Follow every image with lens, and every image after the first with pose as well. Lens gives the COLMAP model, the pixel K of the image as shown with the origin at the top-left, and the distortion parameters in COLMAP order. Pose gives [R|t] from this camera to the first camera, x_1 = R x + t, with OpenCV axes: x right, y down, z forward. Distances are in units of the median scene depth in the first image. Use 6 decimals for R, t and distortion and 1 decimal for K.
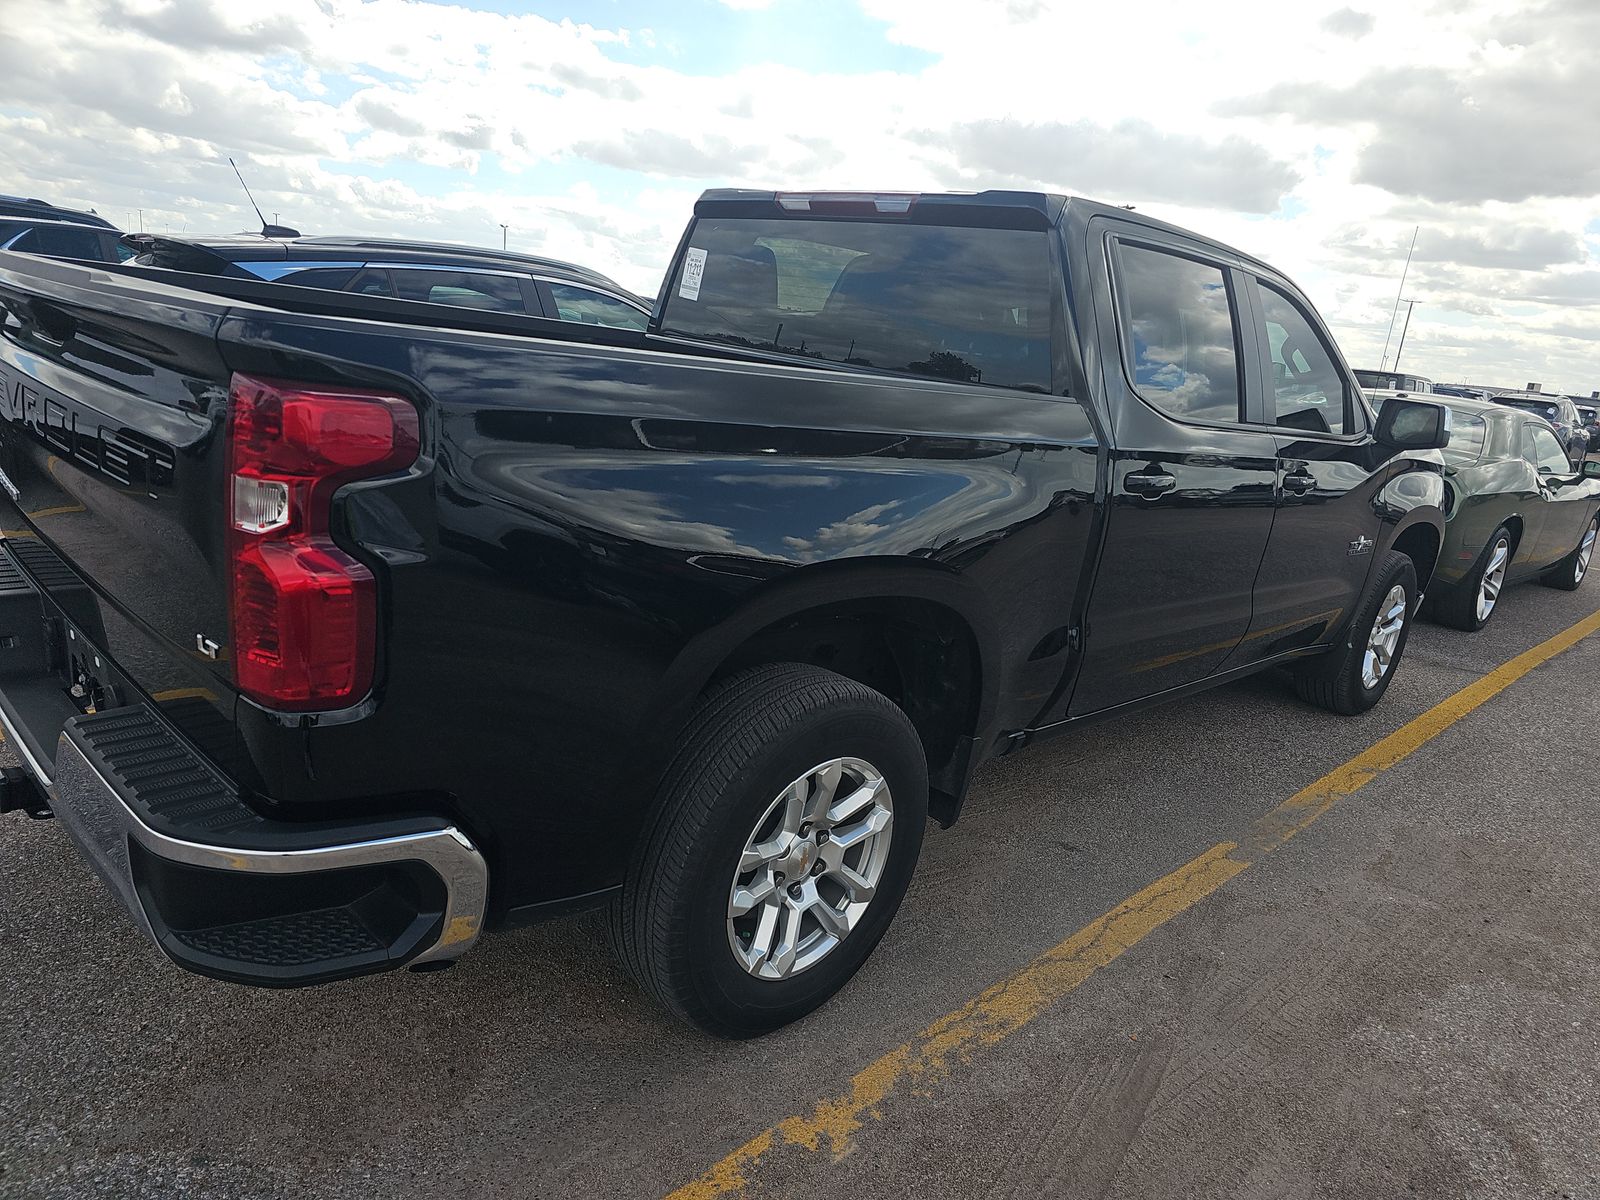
lens RADIAL K [[1059.8, 0, 798.8], [0, 1059.8, 600.5], [0, 0, 1]] dist [0.036101, -0.038394]
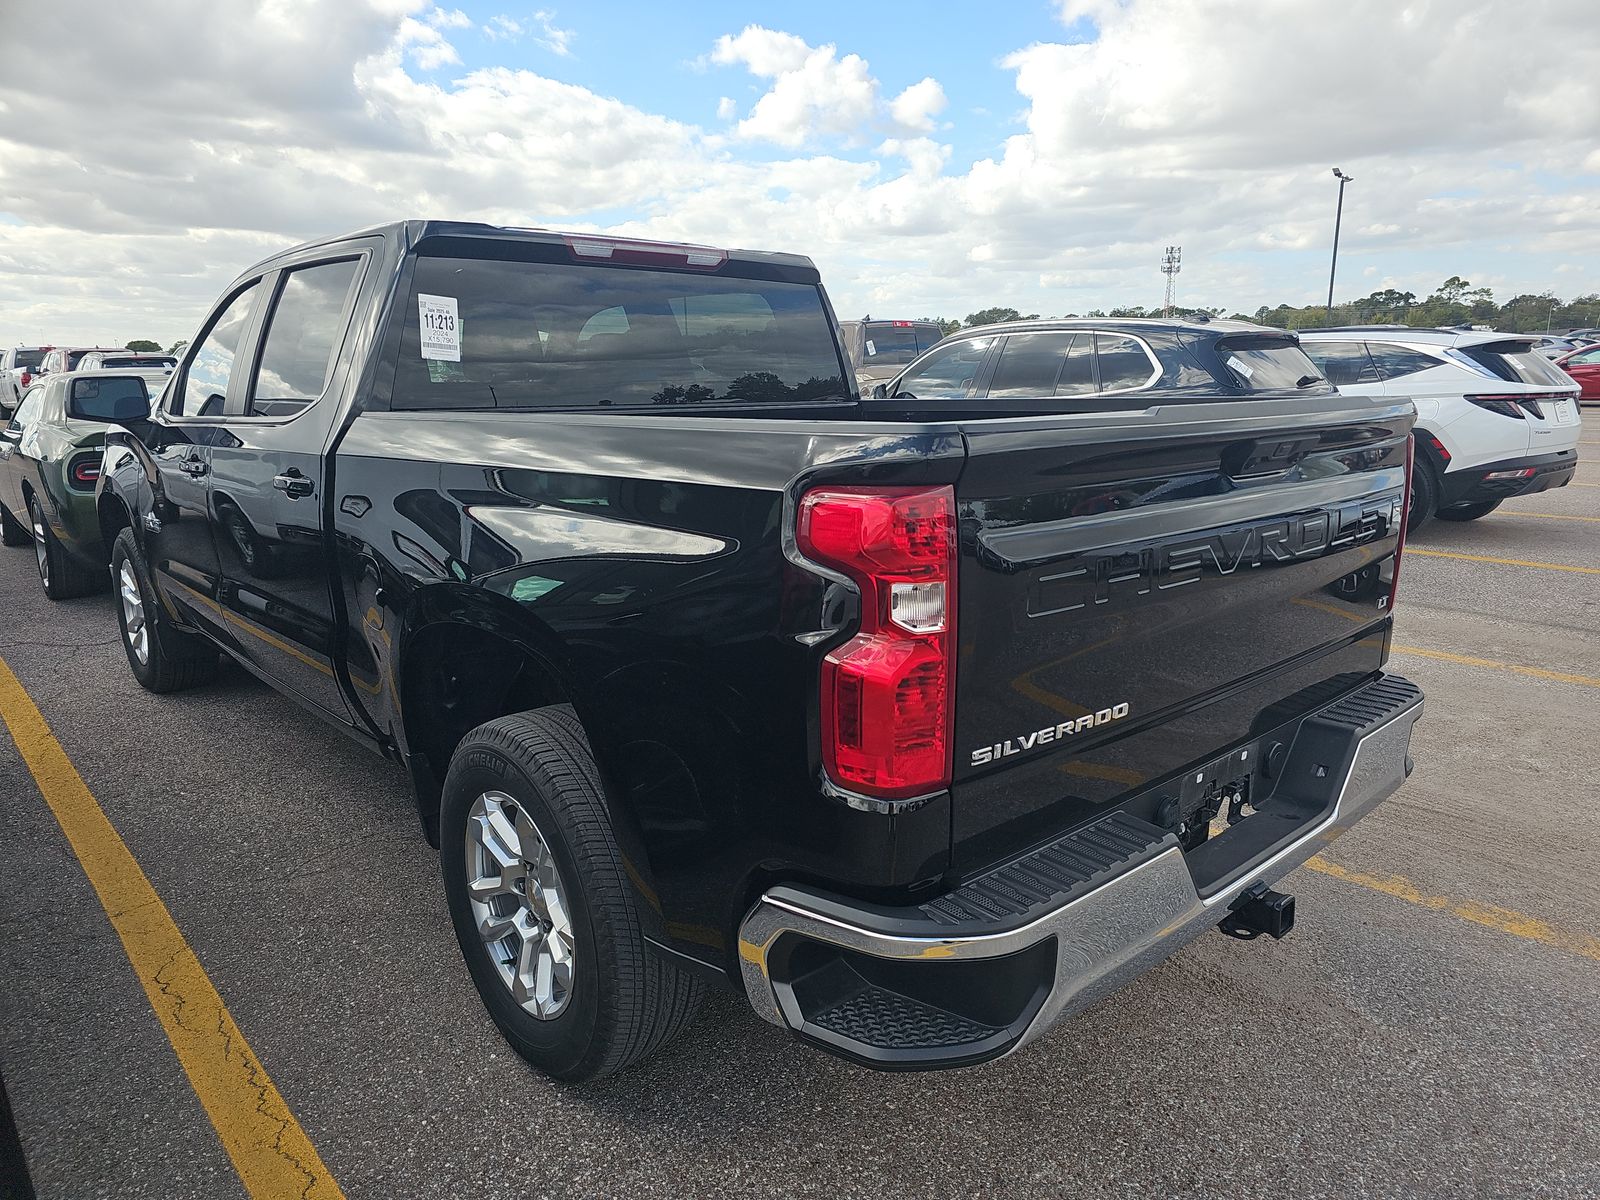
lens RADIAL K [[1059.8, 0, 803.7], [0, 1059.8, 601.5], [0, 0, 1]] dist [0.036101, -0.038394]
pose [[0.031875, -0.322851, 0.945913, -0.902375], [0.256951, 0.917232, 0.304403, -0.296667], [-0.965899, 0.233350, 0.112194, 0.713875]]
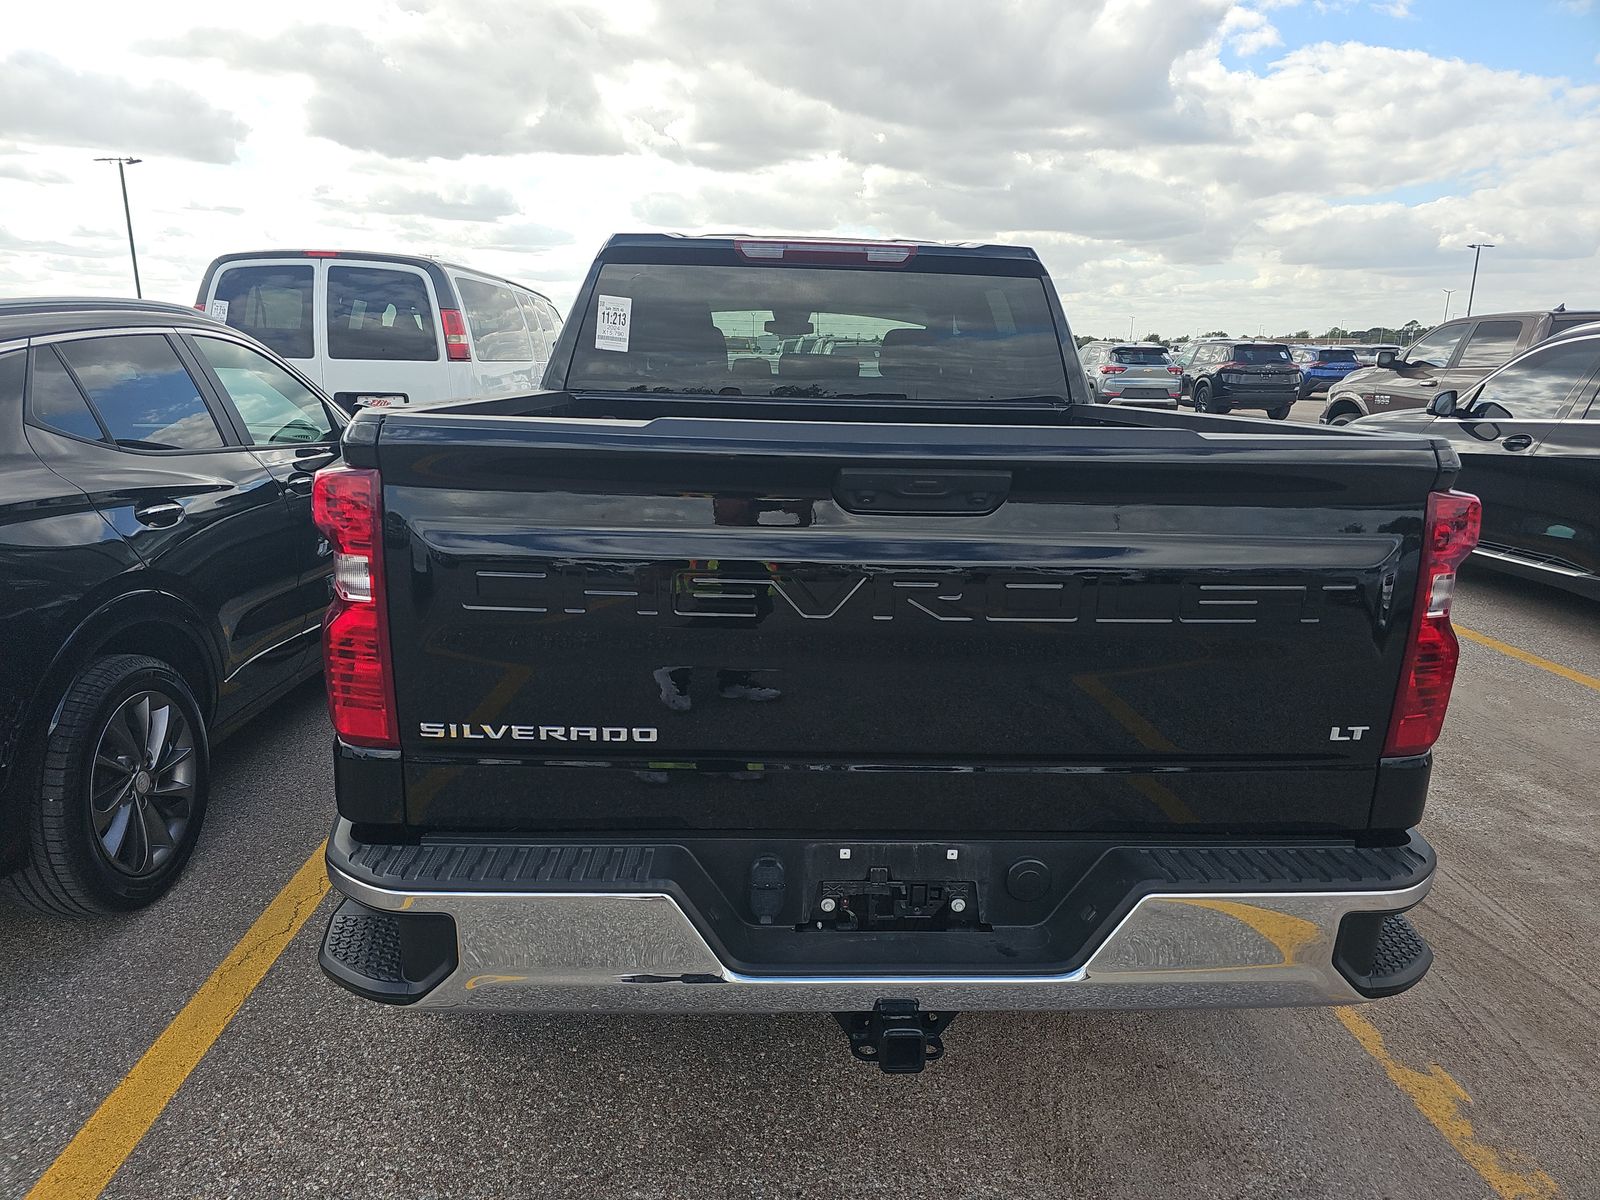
lens RADIAL K [[1059.8, 0, 811.1], [0, 1059.8, 596.6], [0, 0, 1]] dist [0.036101, -0.038394]
pose [[0.656714, -0.262822, 0.706861, -0.711977], [0.237929, 0.961643, 0.136504, -0.166601], [-0.715623, 0.078539, 0.694057, 0.259383]]
